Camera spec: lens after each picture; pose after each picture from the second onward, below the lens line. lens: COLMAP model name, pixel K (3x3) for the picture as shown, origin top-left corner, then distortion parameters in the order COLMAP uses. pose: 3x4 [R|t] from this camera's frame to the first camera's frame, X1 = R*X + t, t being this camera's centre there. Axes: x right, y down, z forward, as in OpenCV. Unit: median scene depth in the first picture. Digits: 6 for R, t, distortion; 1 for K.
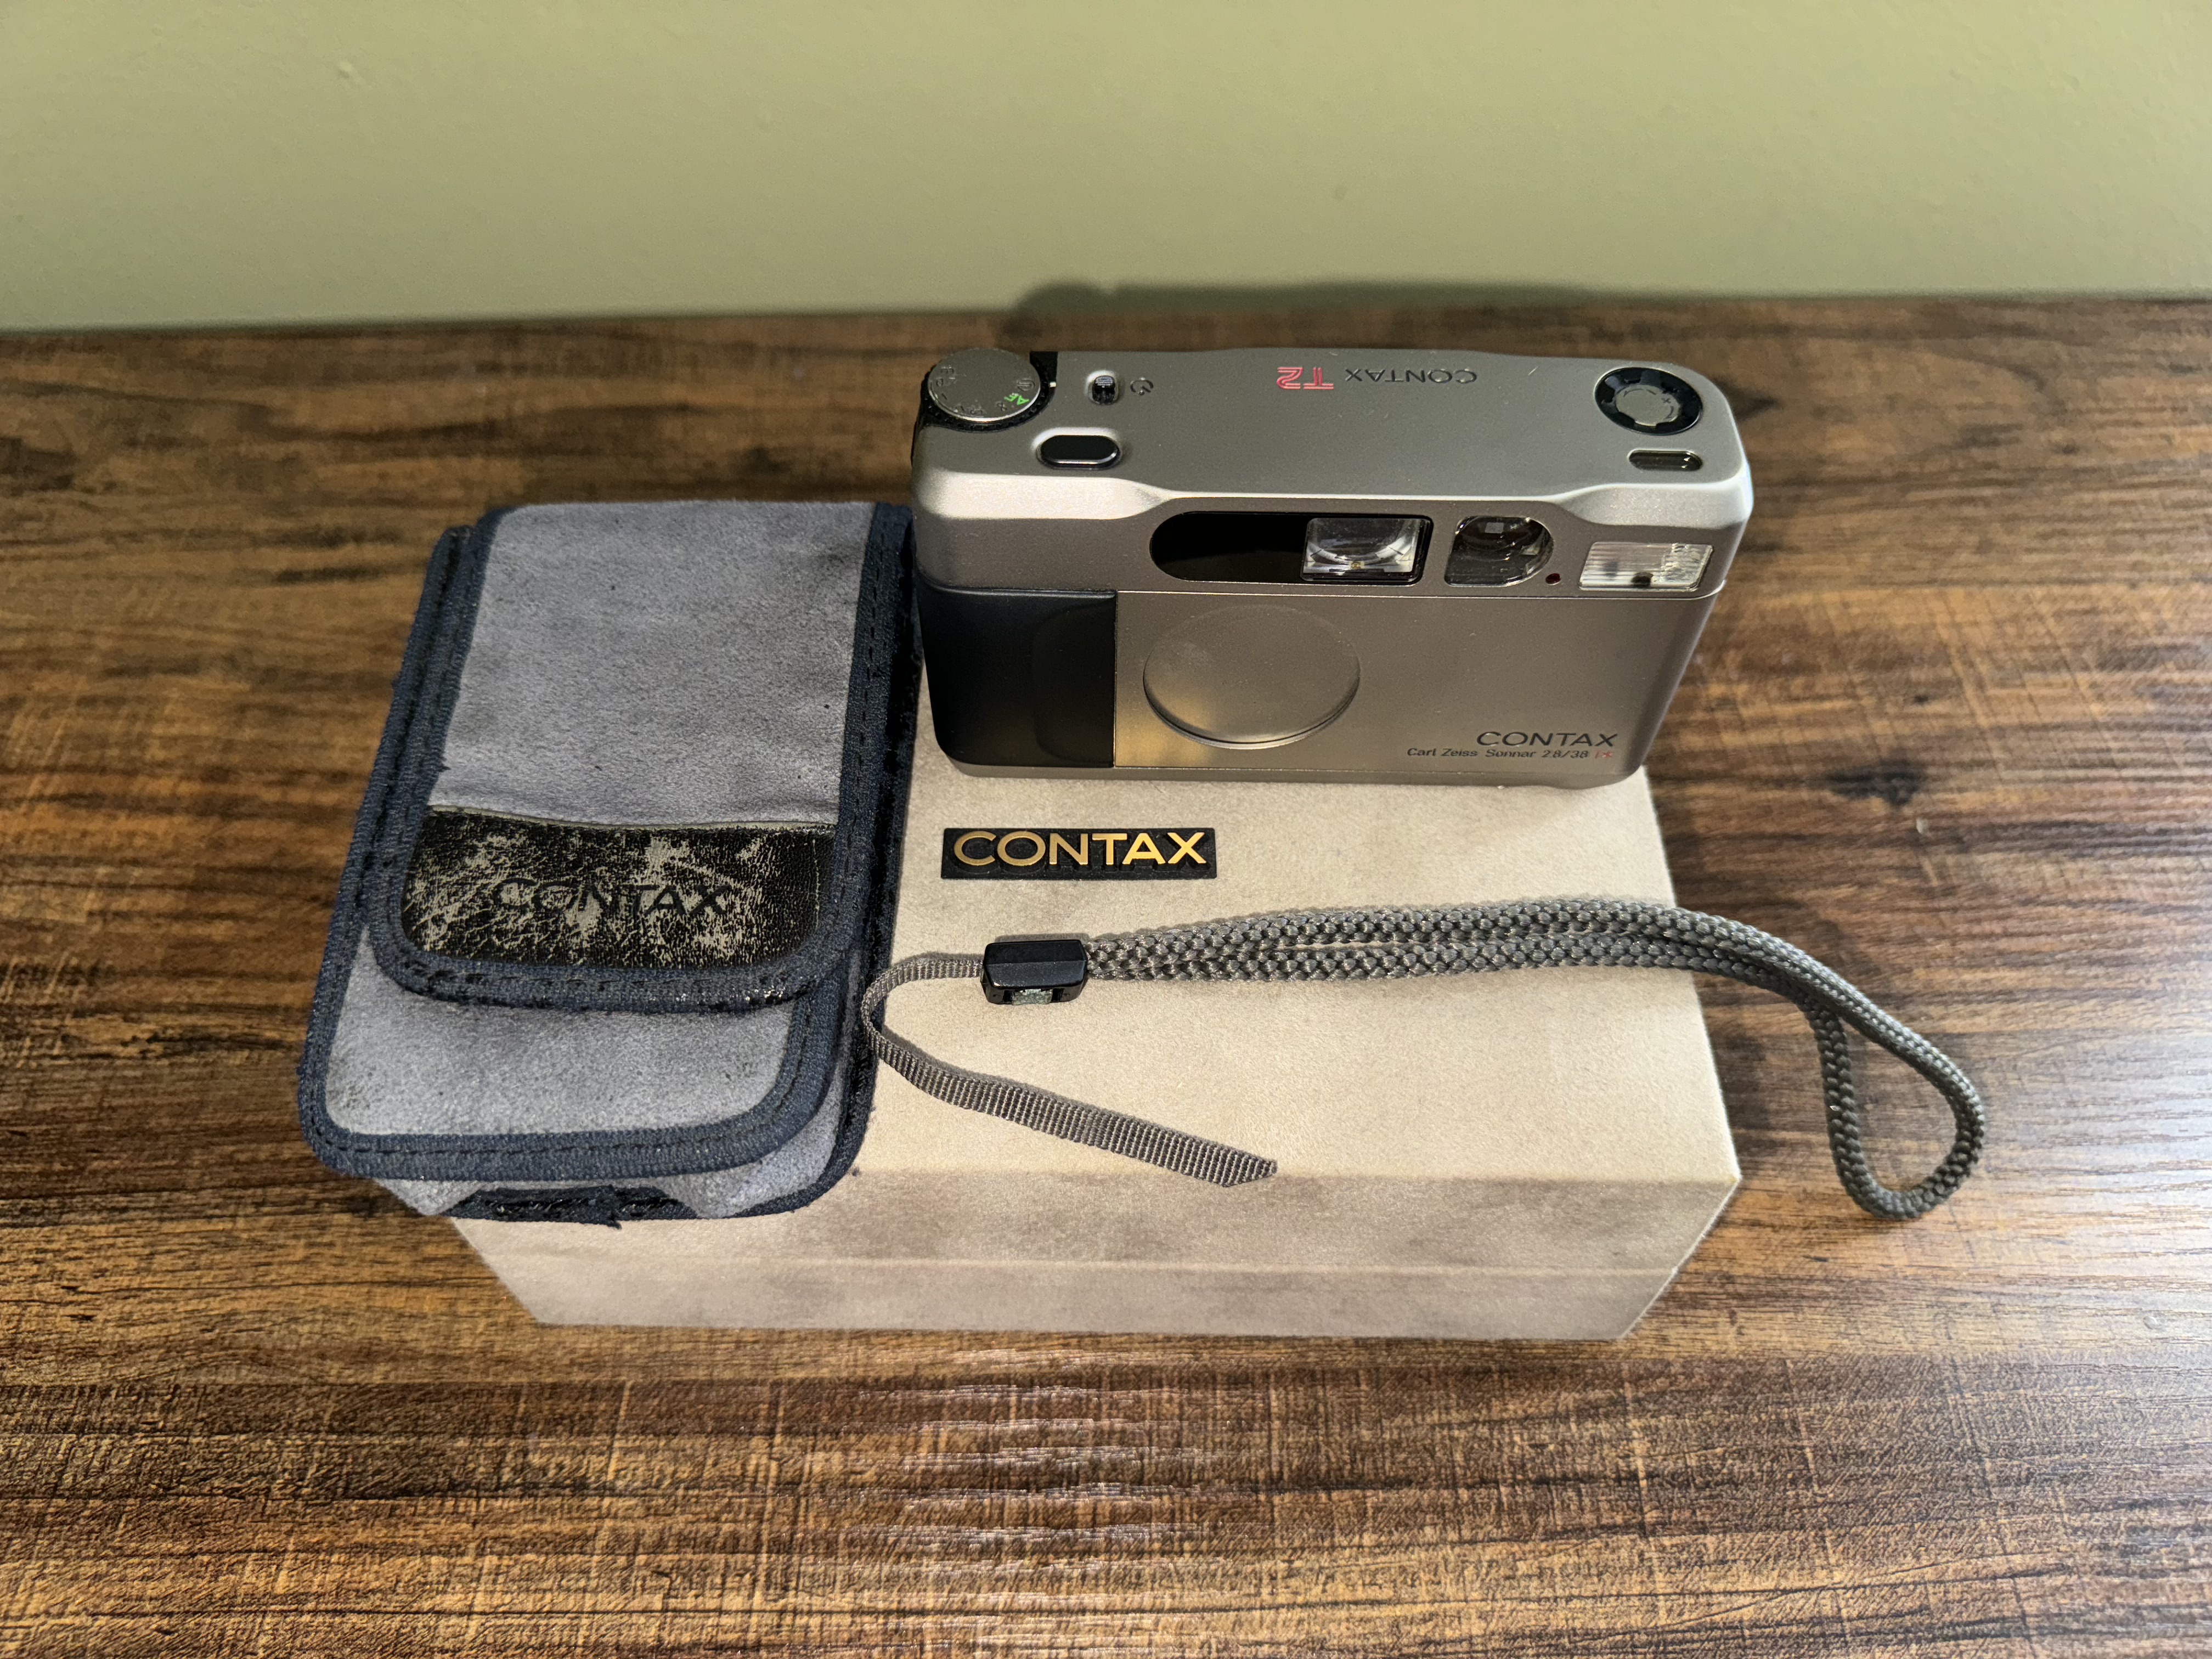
lens RADIAL K [[1465.5, 0, 1122.2], [0, 1465.5, 827.1], [0, 0, 1]] dist [0.021798, -0.018532]
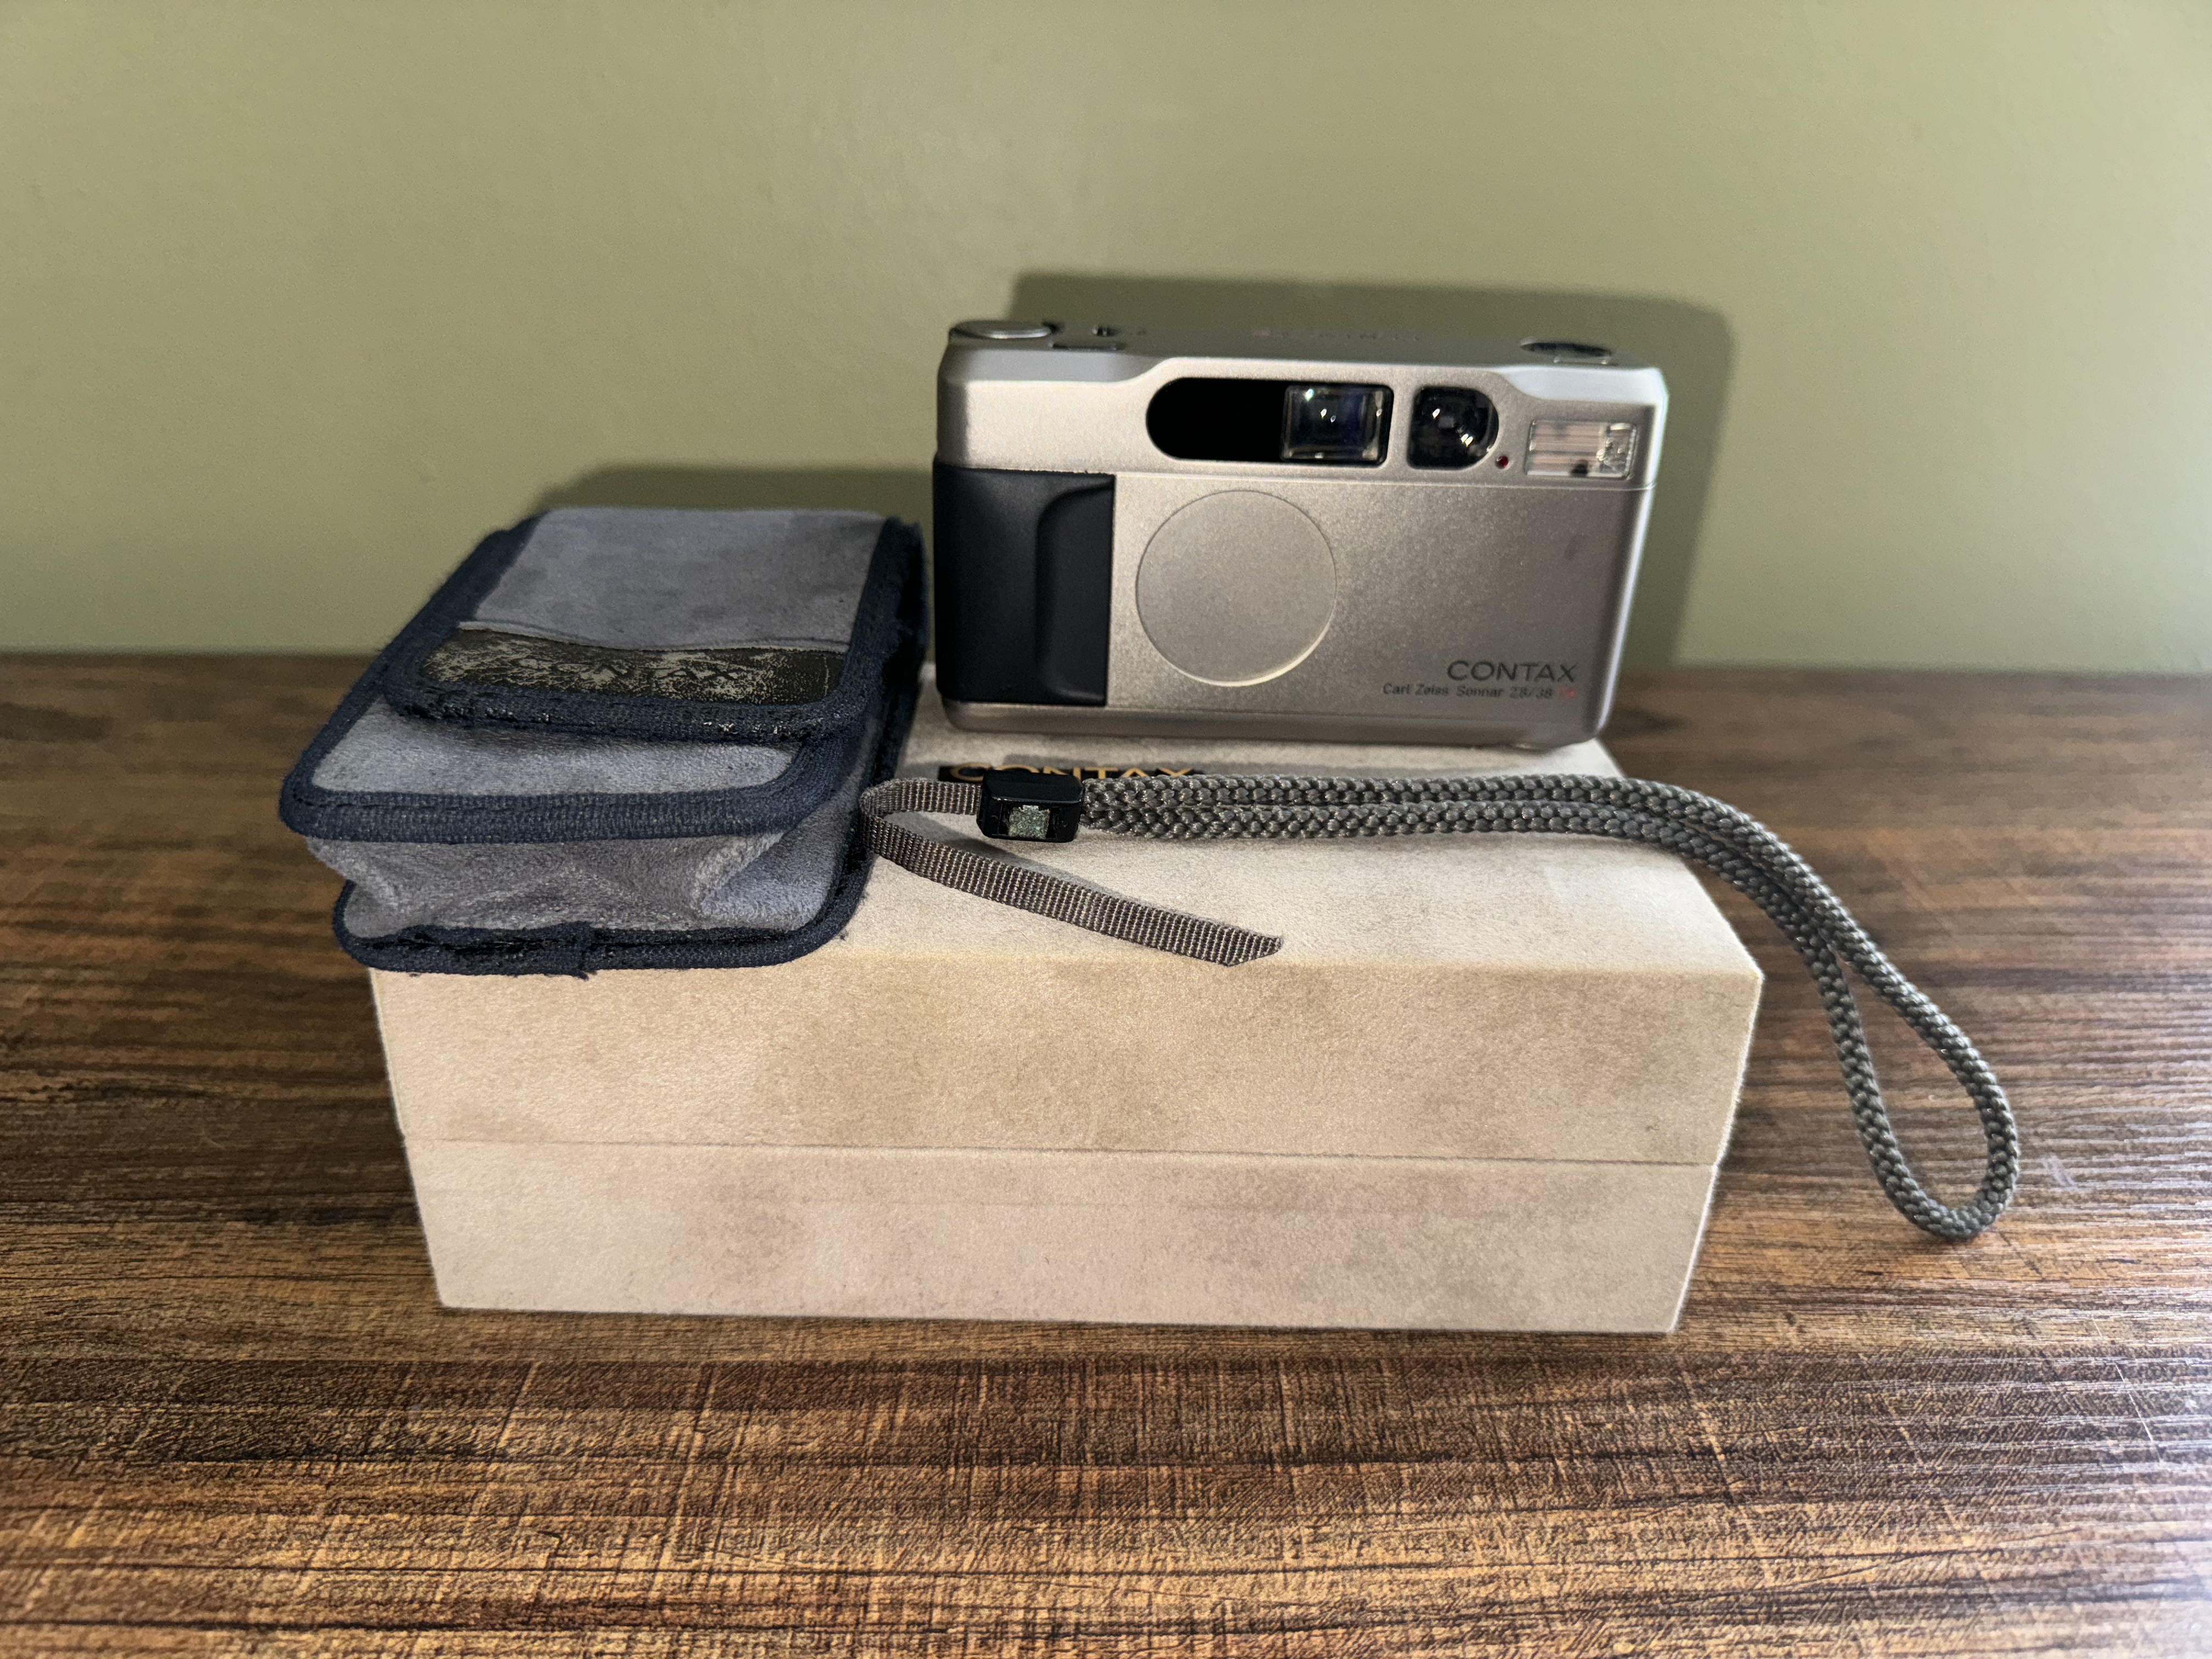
lens RADIAL K [[1465.5, 0, 1112.9], [0, 1465.5, 853.0], [0, 0, 1]] dist [0.021798, -0.018532]
pose [[0.999571, 0.013534, 0.025977, -0.026600], [-0.001401, 0.907937, -0.419104, 0.494852], [-0.029257, 0.418887, 0.907567, 0.088952]]
